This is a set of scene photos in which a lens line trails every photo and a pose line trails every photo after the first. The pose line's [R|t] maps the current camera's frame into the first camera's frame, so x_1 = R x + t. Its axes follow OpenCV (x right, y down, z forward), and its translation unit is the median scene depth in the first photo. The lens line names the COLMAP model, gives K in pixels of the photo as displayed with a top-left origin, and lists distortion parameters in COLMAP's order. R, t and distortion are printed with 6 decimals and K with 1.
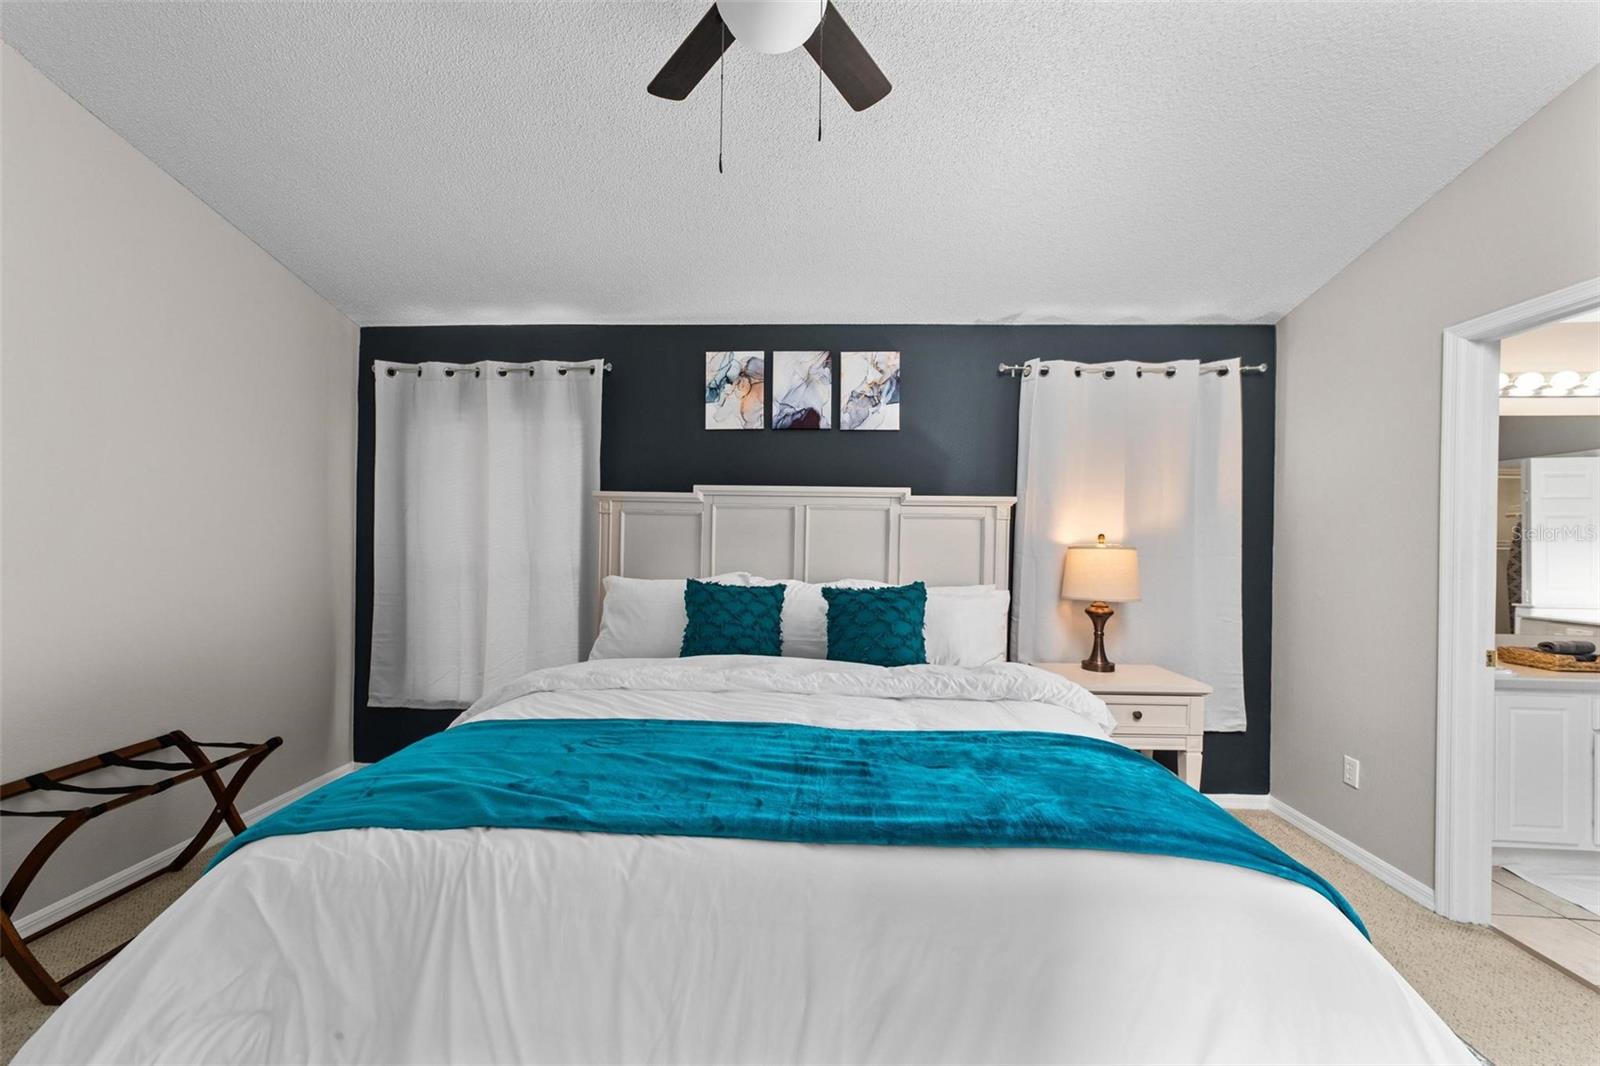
lens RADIAL K [[617.1, 0, 798.2], [0, 617.1, 540.3], [0, 0, 1]] dist [-0.015141, 0.006062]
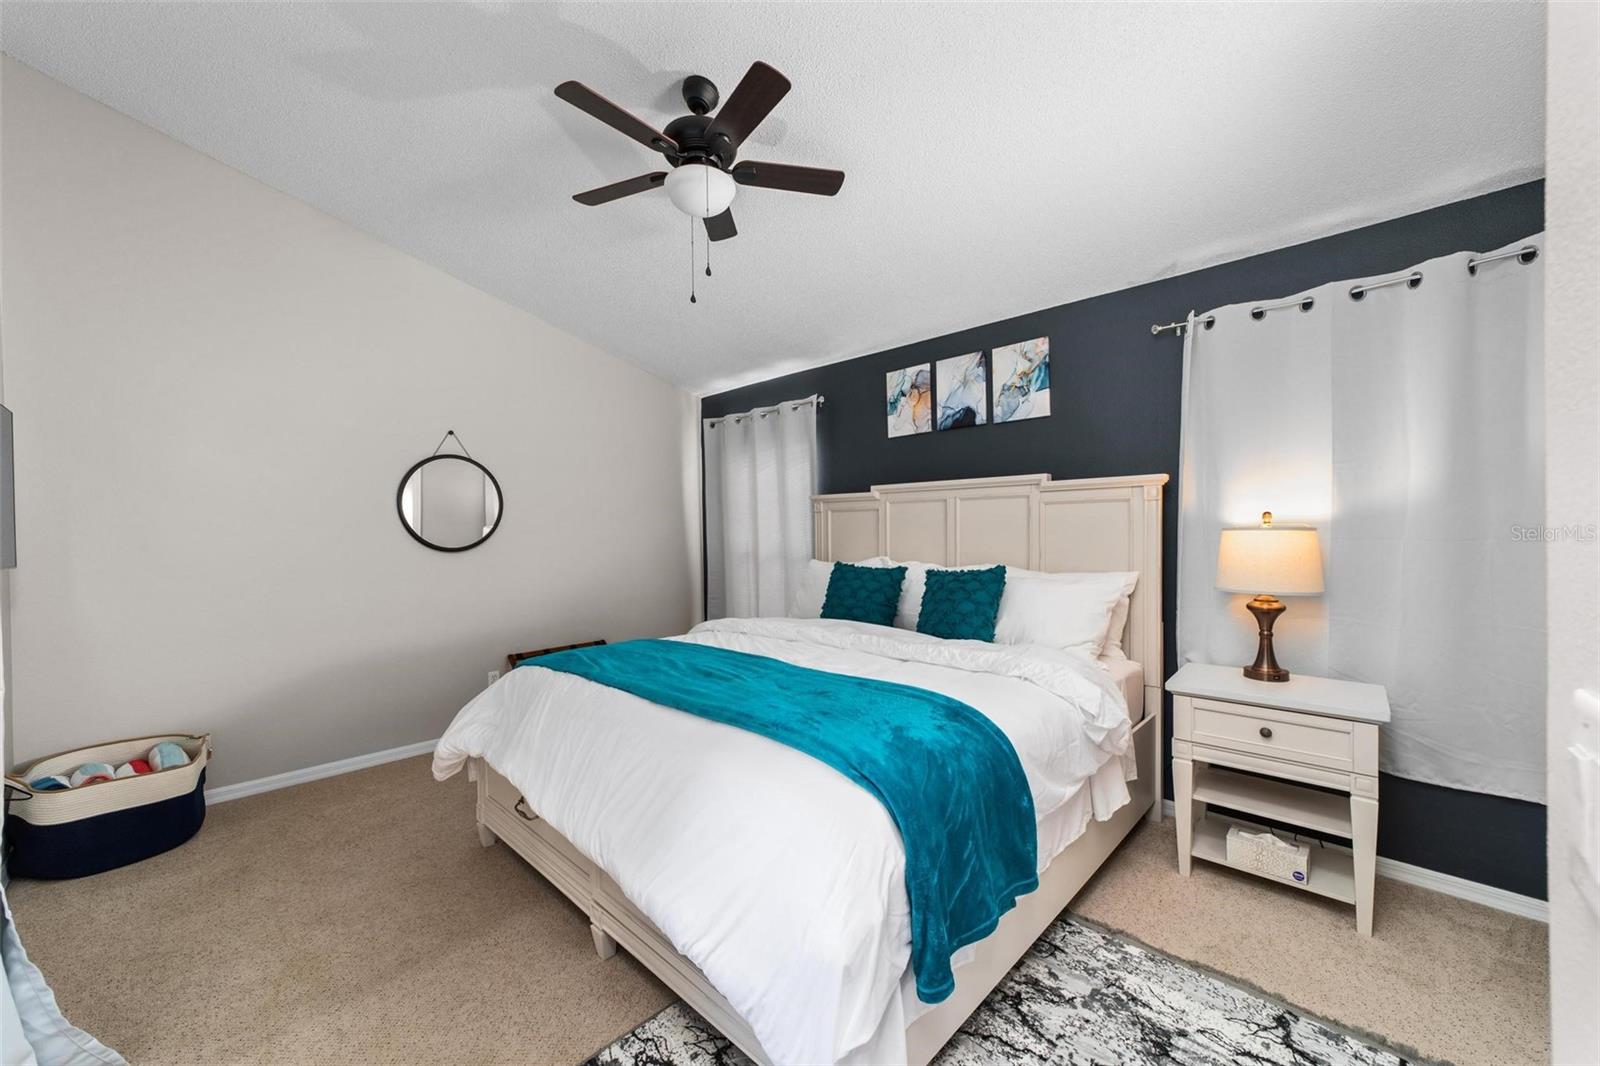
lens RADIAL K [[621.9, 0, 799.9], [0, 621.9, 538.1], [0, 0, 1]] dist [0.000442, 0.000575]
pose [[0.752740, -0.015744, -0.658130, 0.517910], [0.021903, 0.999759, 0.001135, 0.009180], [0.657953, -0.015269, 0.752904, -0.023709]]
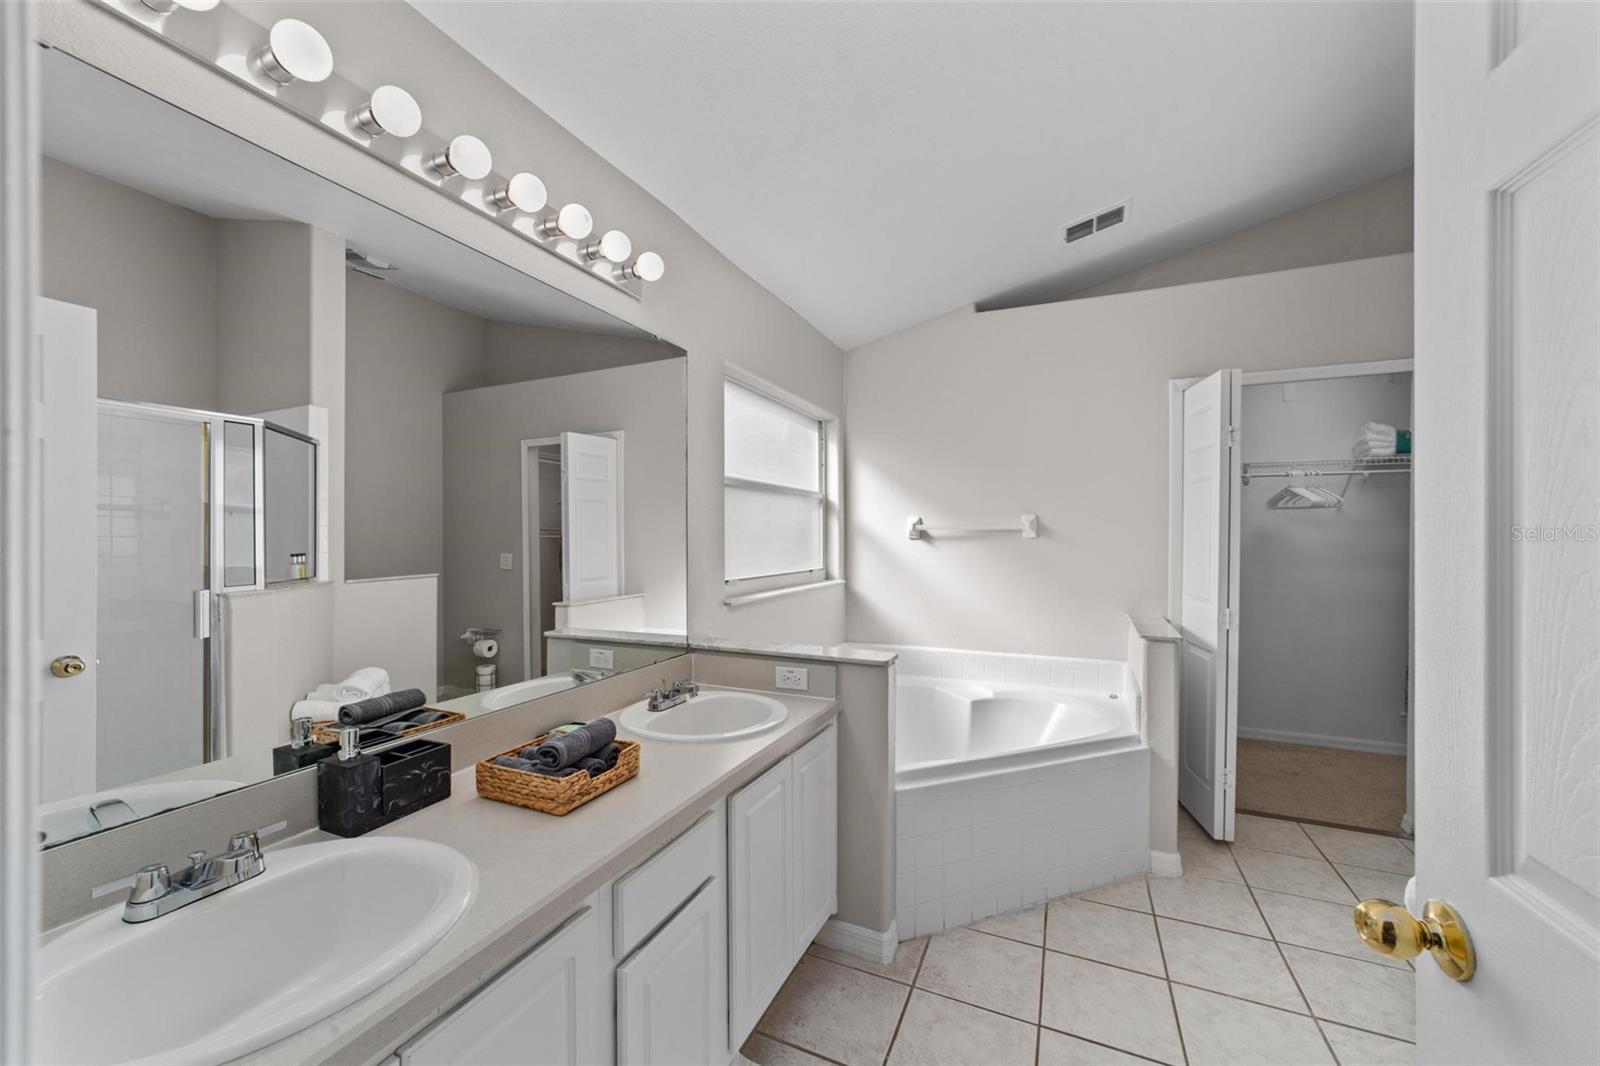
lens RADIAL K [[621.9, 0, 799.9], [0, 621.9, 538.1], [0, 0, 1]] dist [0.000442, 0.000575]
pose [[0.361552, -0.015596, 0.932222, 0.772202], [0.004620, 0.999878, 0.014936, 0.007066], [-0.932341, -0.001093, 0.361579, 0.590247]]
